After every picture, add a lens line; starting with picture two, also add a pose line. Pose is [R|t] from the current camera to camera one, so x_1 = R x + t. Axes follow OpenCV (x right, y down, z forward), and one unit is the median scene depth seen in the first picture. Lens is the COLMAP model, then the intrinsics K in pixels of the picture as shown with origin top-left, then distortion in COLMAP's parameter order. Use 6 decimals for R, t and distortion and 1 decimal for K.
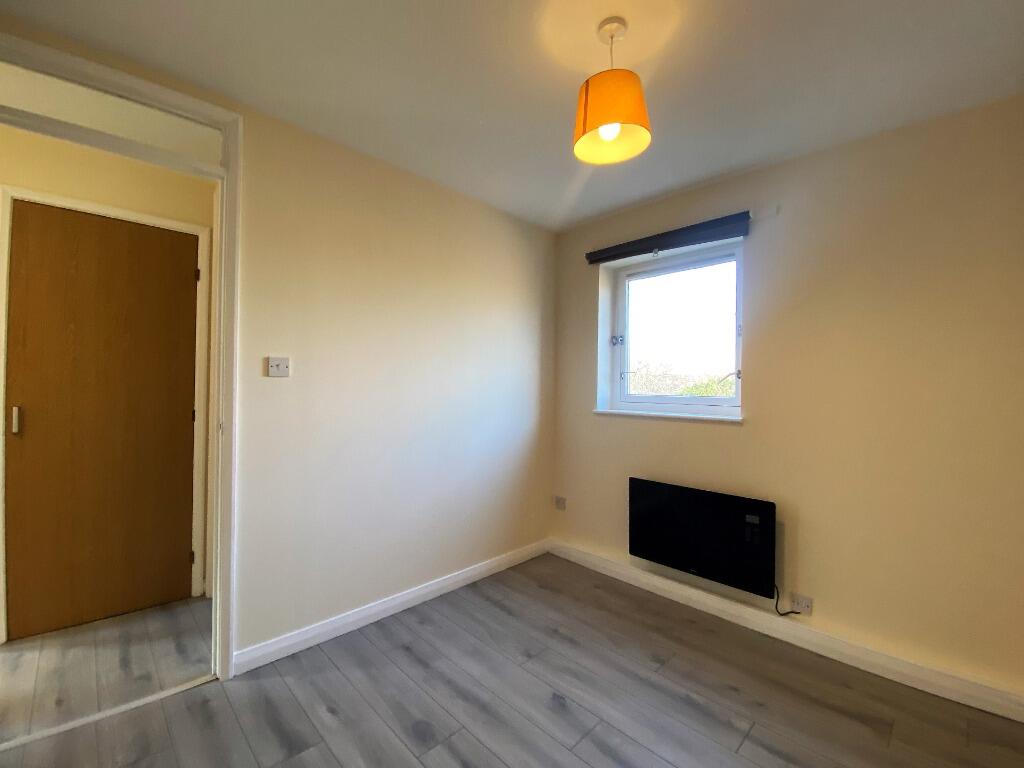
lens RADIAL K [[415.7, 0, 503.0], [0, 415.7, 383.1], [0, 0, 1]] dist [0.000447, -0.011024]
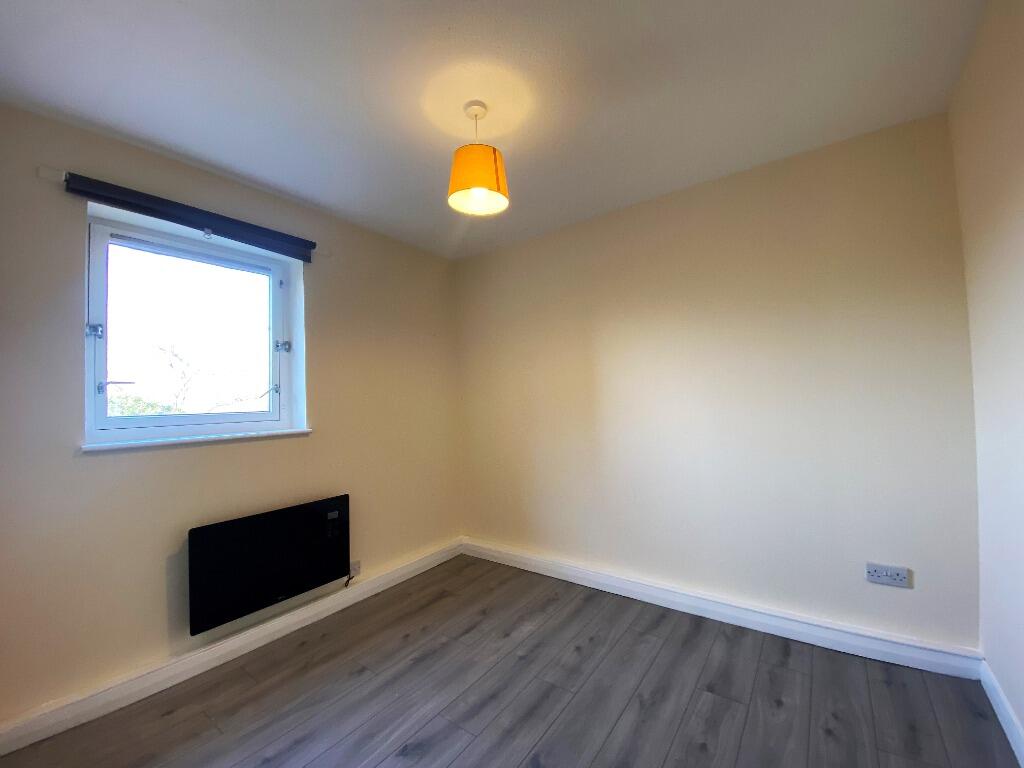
lens RADIAL K [[415.7, 0, 503.0], [0, 415.7, 383.1], [0, 0, 1]] dist [0.000447, -0.011024]
pose [[-0.148139, 0.024459, 0.988664, -0.615407], [0.014120, 0.999645, -0.022615, -0.004531], [-0.988866, 0.010610, -0.148432, 0.711419]]
